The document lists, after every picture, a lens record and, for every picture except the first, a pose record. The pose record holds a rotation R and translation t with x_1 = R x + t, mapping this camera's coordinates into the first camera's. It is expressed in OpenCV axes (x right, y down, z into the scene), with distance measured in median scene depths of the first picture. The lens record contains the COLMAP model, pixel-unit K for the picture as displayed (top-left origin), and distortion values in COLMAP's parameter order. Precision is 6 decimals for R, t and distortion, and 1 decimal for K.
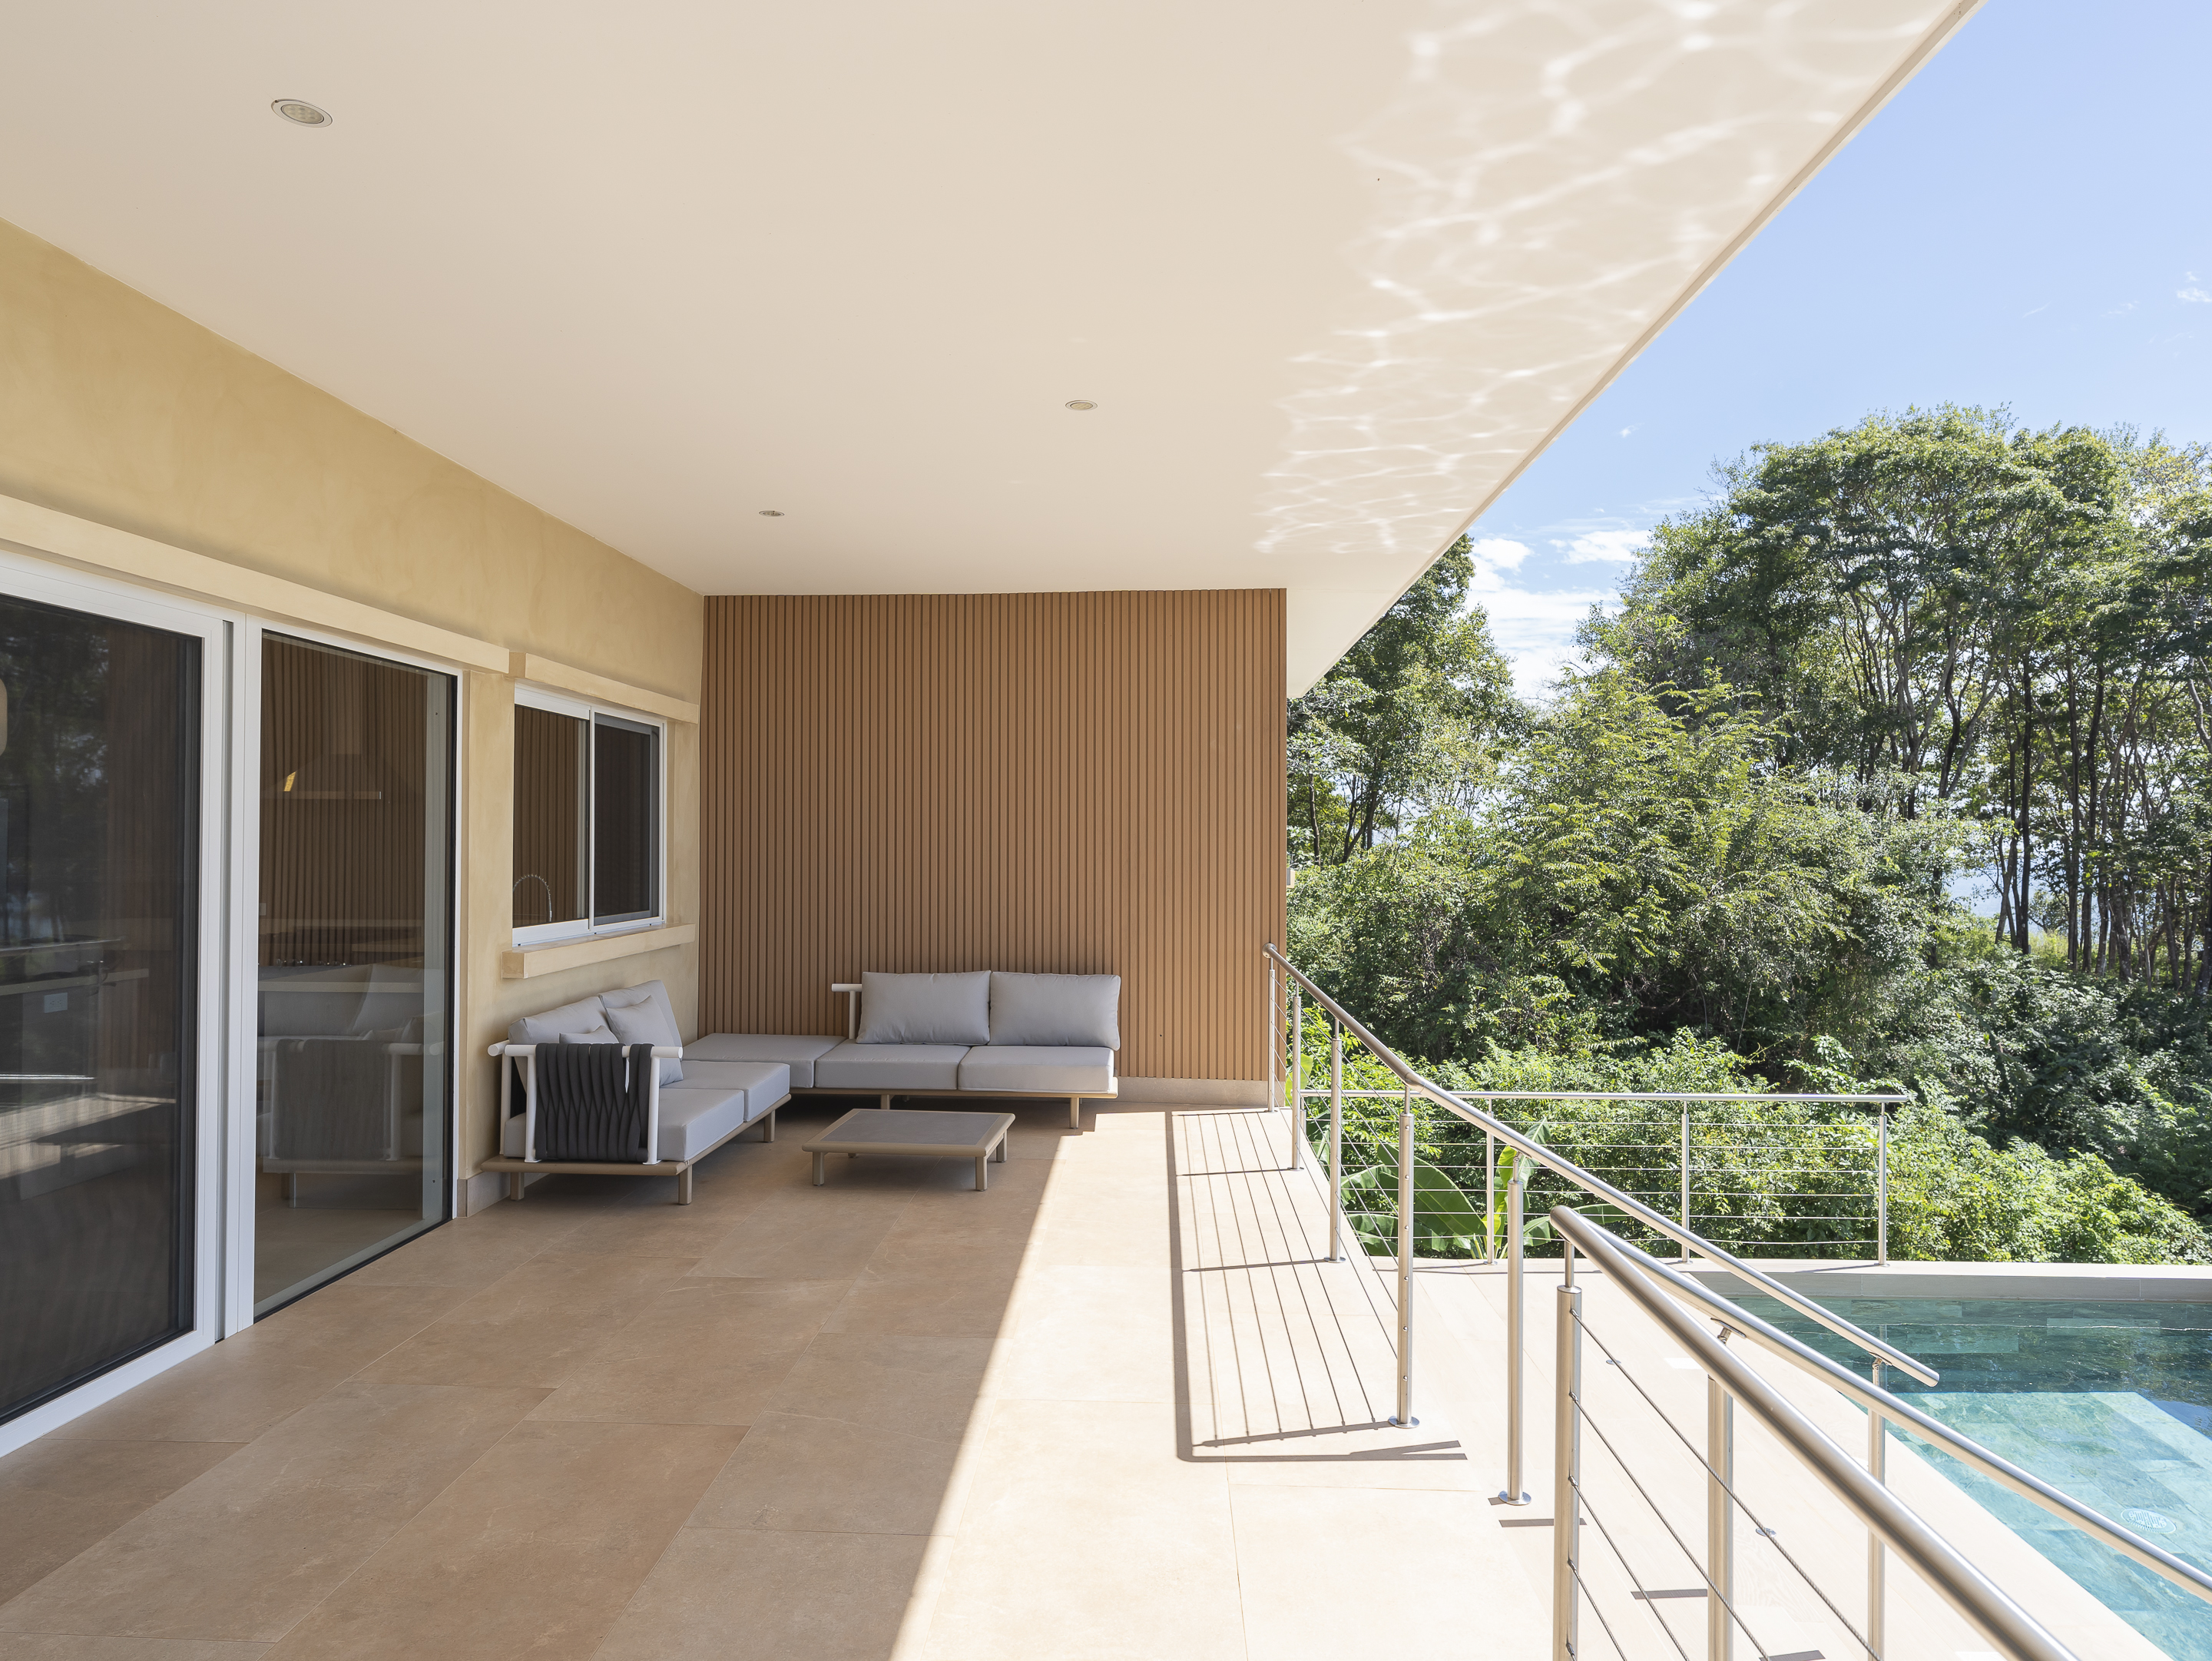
lens RADIAL K [[1375.0, 0, 1104.8], [0, 1375.0, 839.2], [0, 0, 1]] dist [-0.005905, 0.003545]
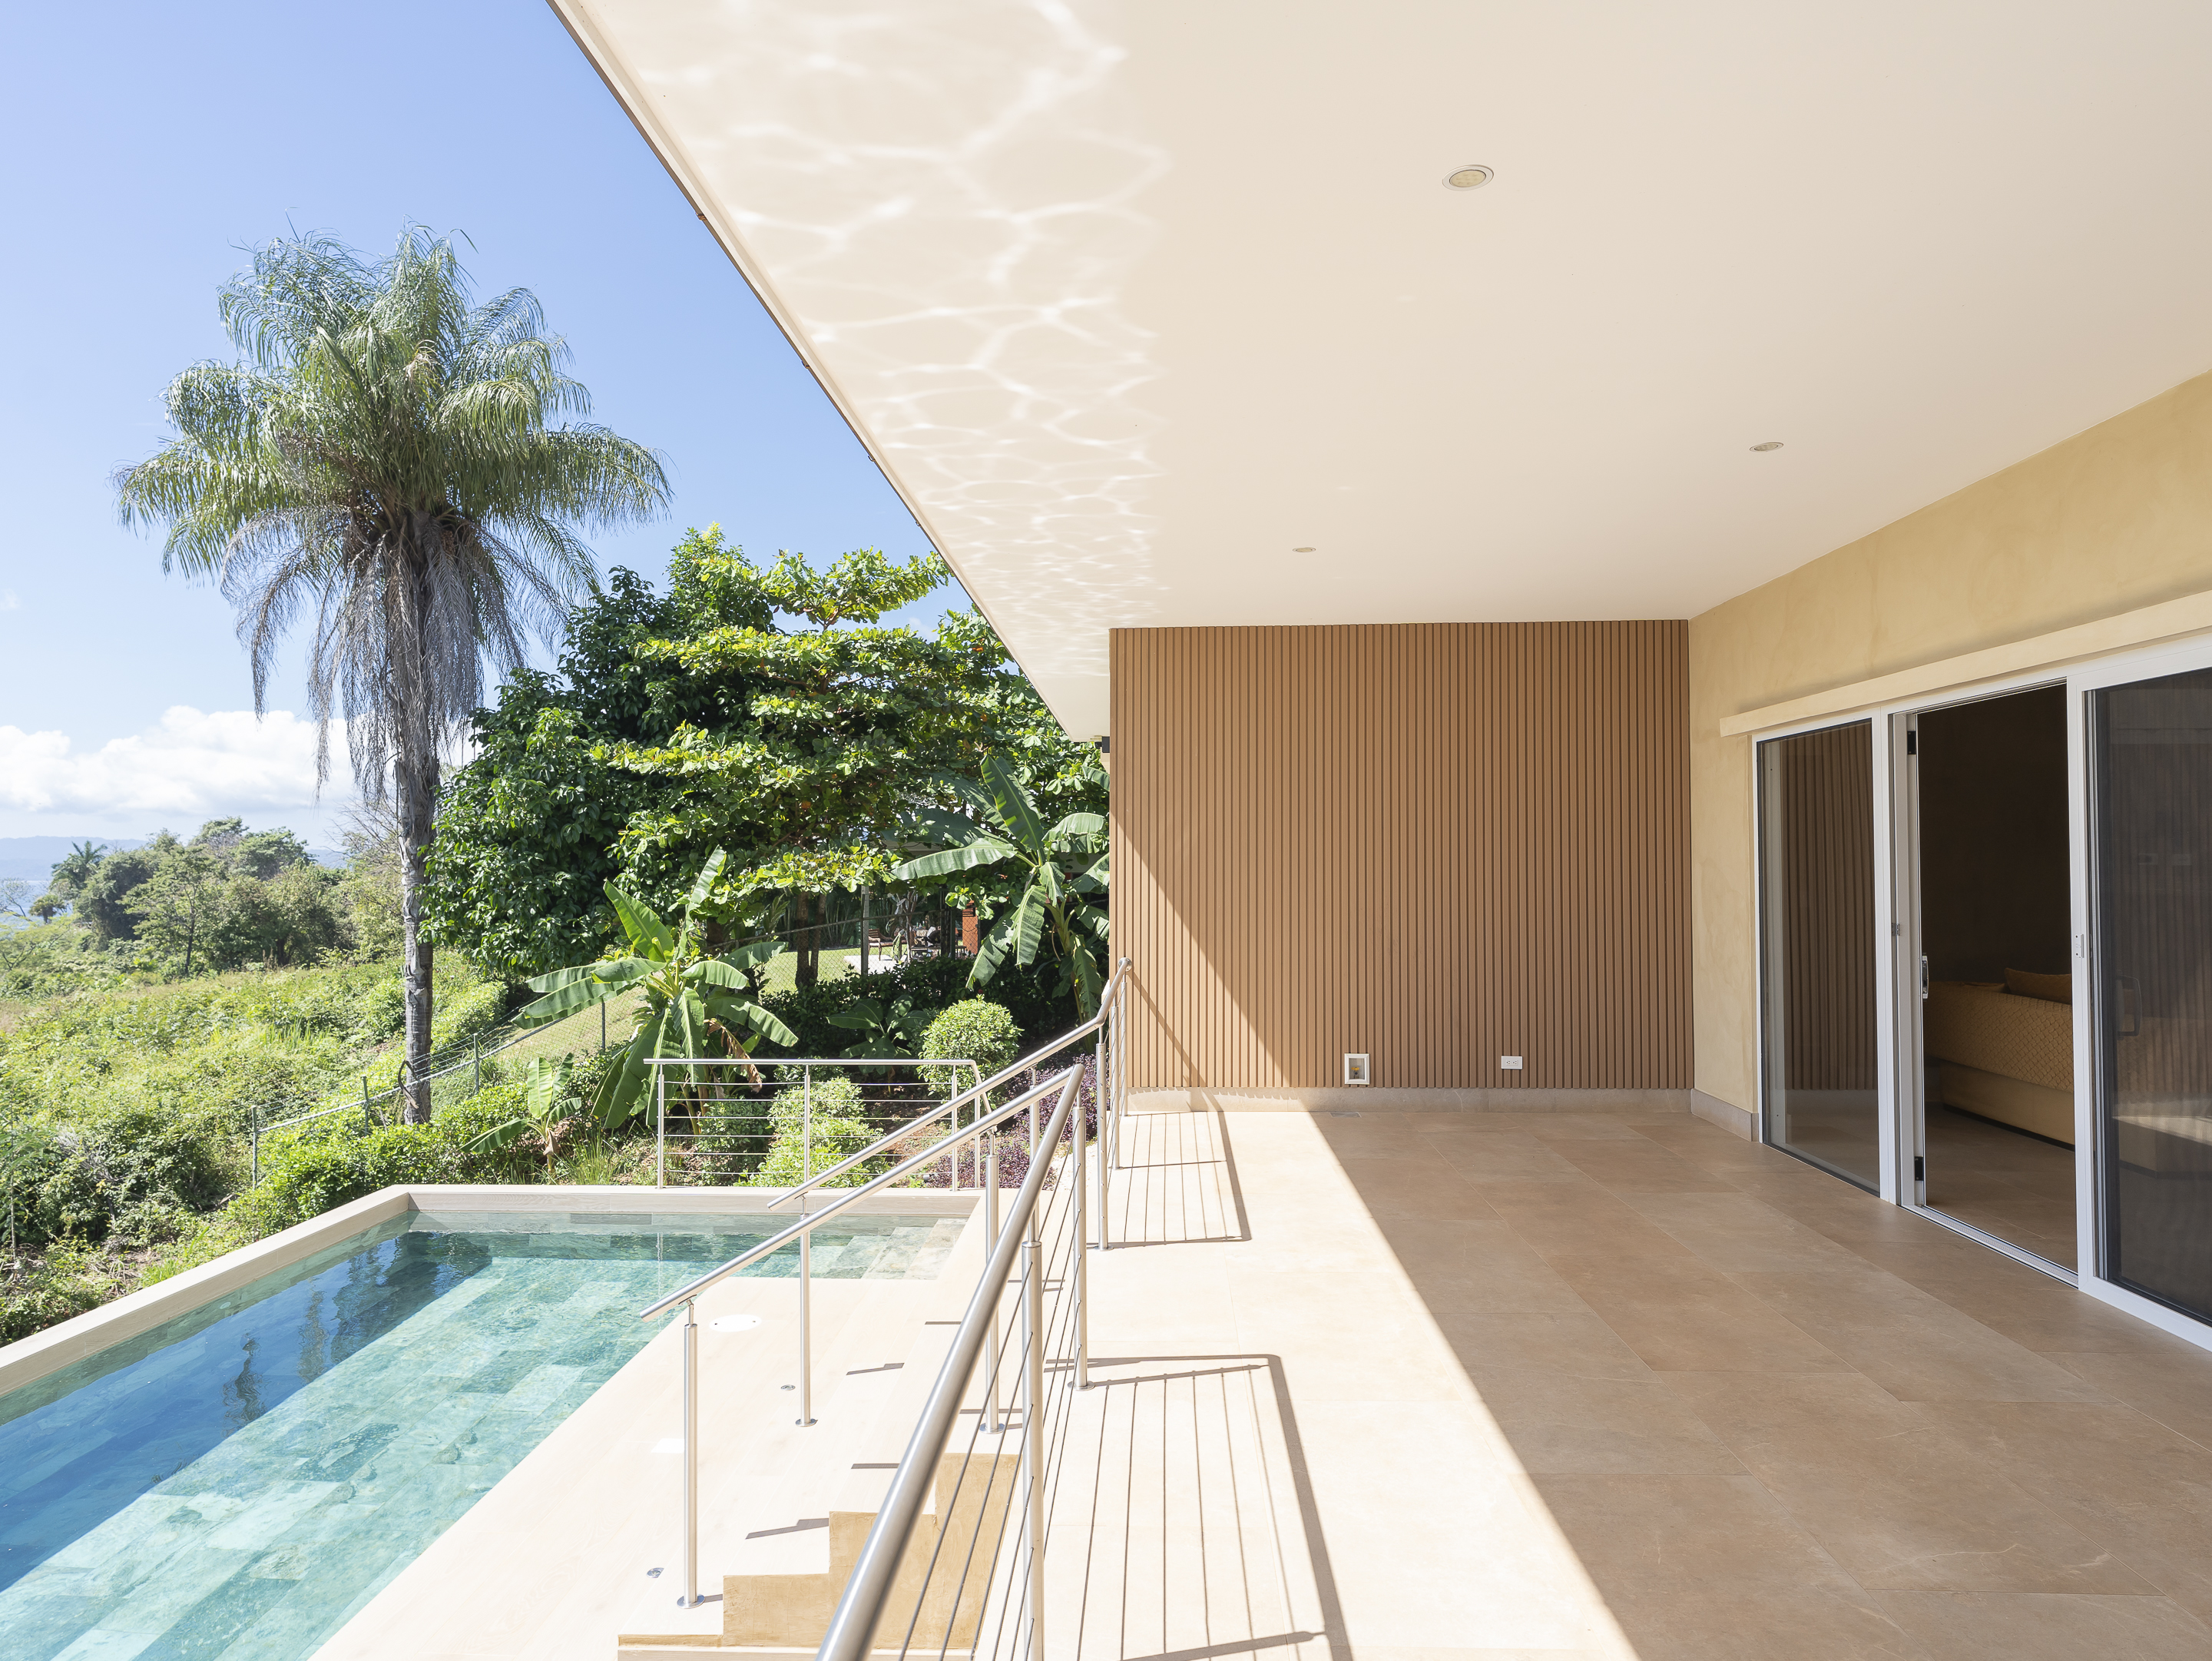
lens RADIAL K [[1375.0, 0, 1107.7], [0, 1375.0, 823.4], [0, 0, 1]] dist [-0.005905, 0.003545]
pose [[-0.999997, -0.002143, -0.000788, 0.202410], [-0.002110, 0.999230, -0.039173, 0.014703], [0.000871, -0.039171, -0.999232, 2.173571]]
